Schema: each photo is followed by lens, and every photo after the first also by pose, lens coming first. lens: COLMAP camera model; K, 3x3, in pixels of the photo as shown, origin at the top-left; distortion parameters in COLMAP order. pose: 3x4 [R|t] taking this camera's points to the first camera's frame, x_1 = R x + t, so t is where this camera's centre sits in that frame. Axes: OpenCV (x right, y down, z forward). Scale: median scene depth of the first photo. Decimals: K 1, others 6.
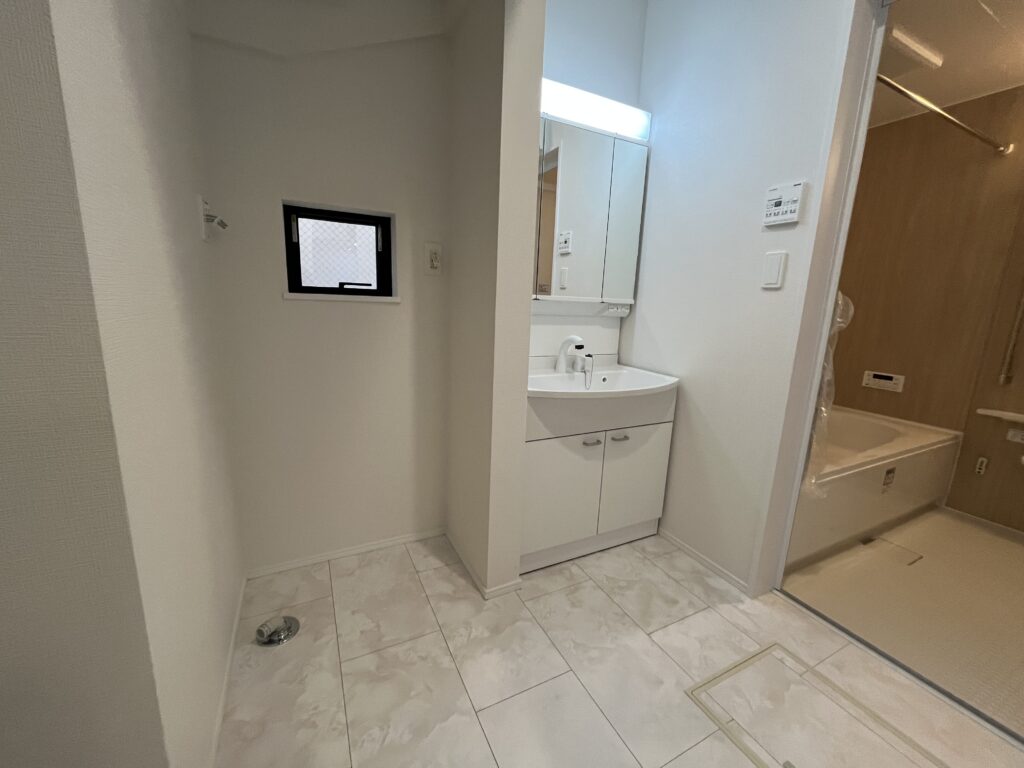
lens RADIAL K [[410.1, 0, 512.7], [0, 410.1, 383.5], [0, 0, 1]] dist [-0.004369, -0.000275]
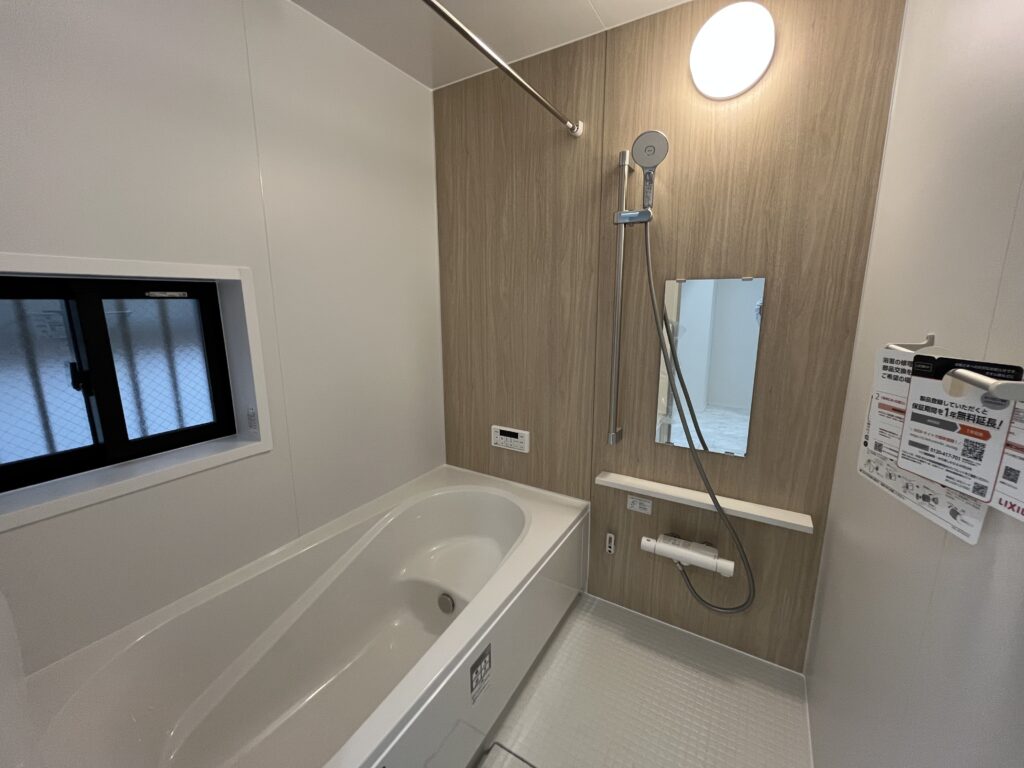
lens RADIAL K [[410.1, 0, 510.9], [0, 410.1, 383.8], [0, 0, 1]] dist [-0.004369, -0.000275]
pose [[0.847261, -0.135381, 0.513634, 0.617060], [0.133654, 0.990199, 0.040525, -0.154322], [-0.514087, 0.034314, 0.857052, 0.408879]]
